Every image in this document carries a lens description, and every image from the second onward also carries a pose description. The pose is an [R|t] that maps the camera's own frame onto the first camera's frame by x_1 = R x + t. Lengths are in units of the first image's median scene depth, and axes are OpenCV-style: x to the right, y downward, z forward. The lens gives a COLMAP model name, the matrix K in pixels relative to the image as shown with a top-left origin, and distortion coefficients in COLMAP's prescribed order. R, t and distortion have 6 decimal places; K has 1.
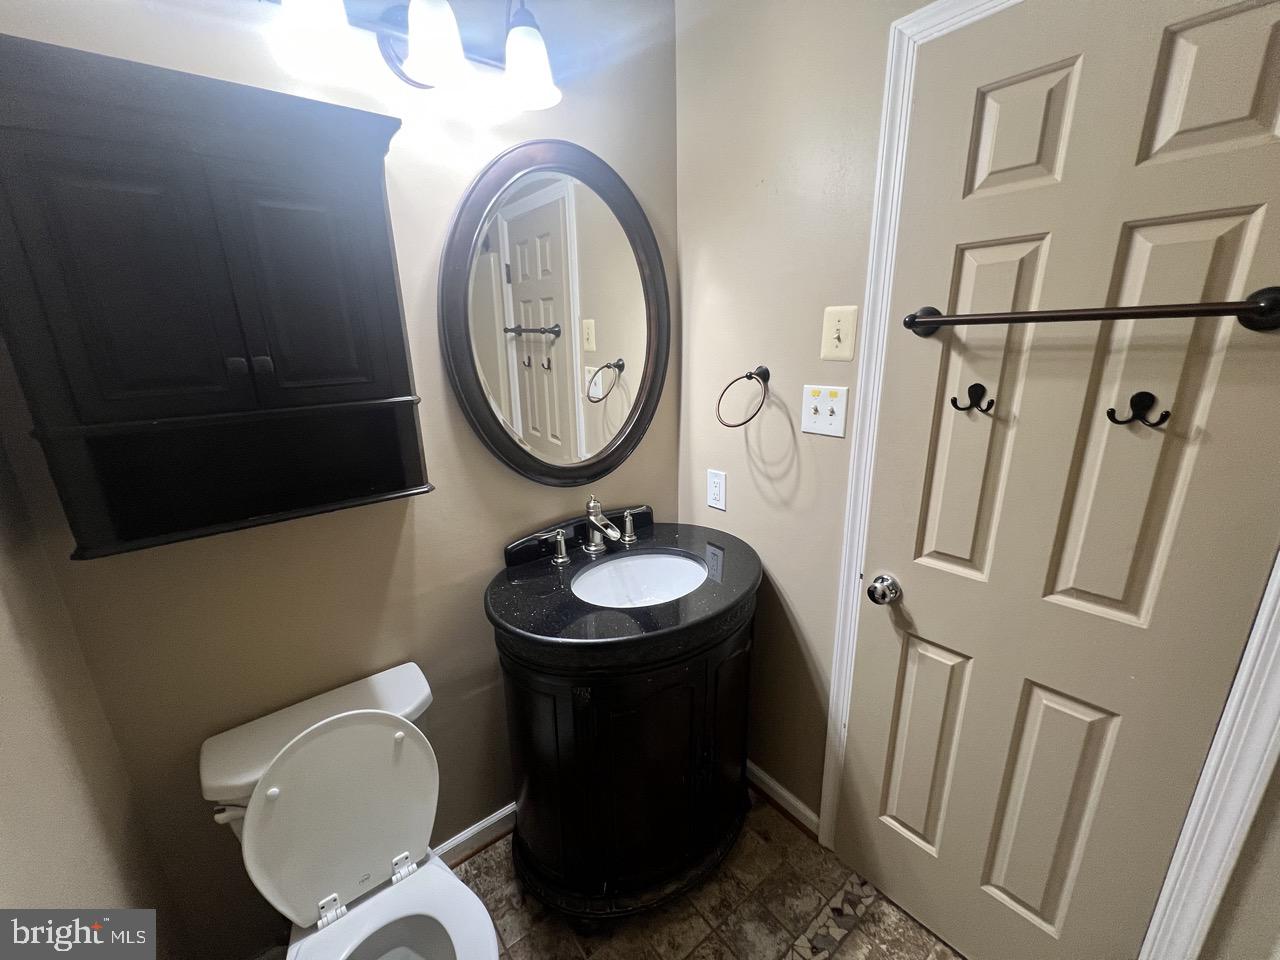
lens RADIAL K [[512.1, 0, 637.1], [0, 512.1, 483.4], [0, 0, 1]] dist [0.000870, -0.000667]
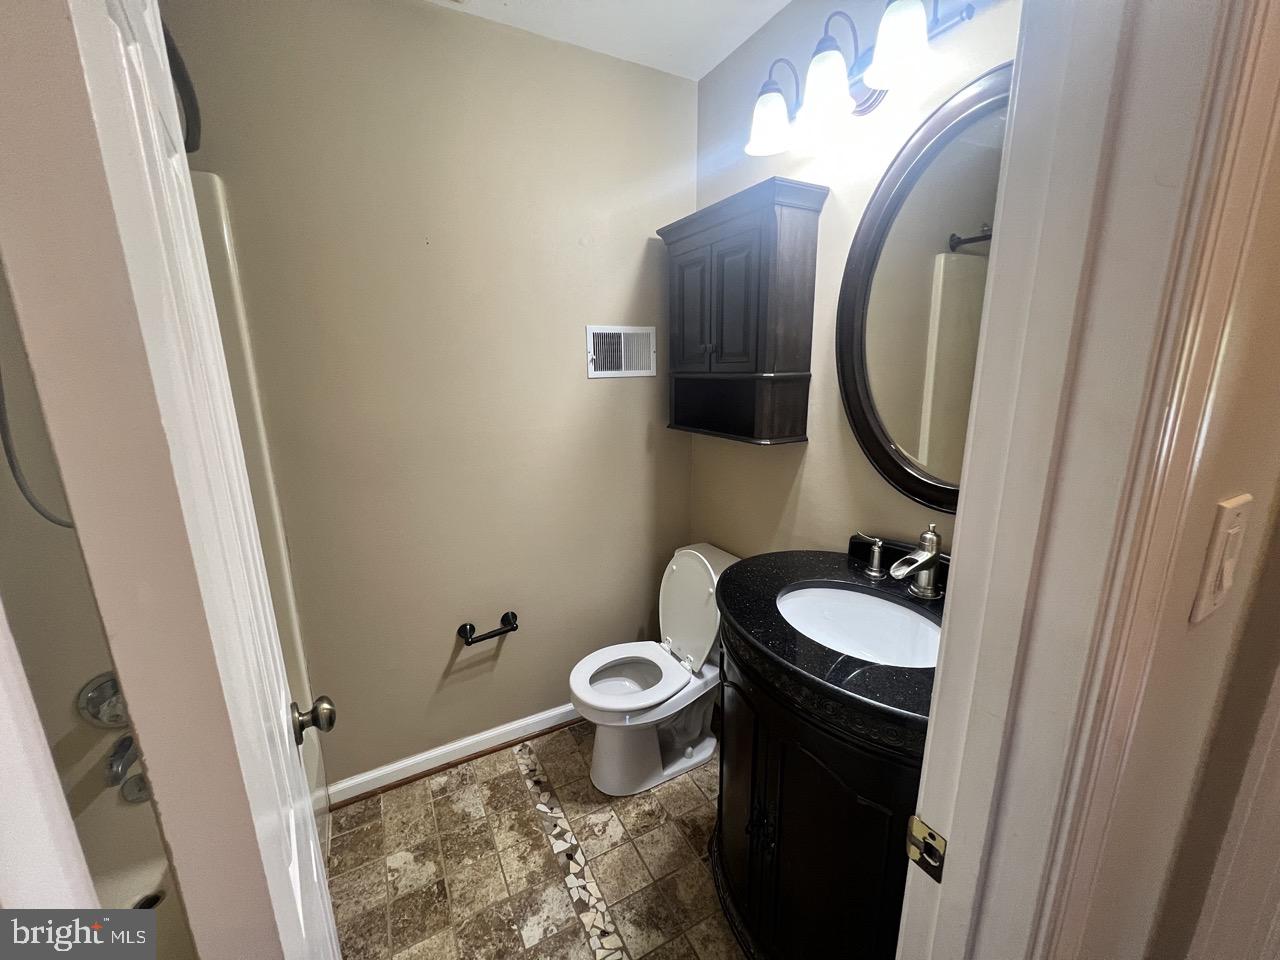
lens RADIAL K [[512.1, 0, 637.1], [0, 512.1, 483.4], [0, 0, 1]] dist [0.000870, -0.000667]
pose [[-0.180257, 0.251150, -0.951016, 0.930831], [-0.246473, 0.924474, 0.290857, -0.197569], [0.952239, 0.286829, -0.104741, 0.821918]]
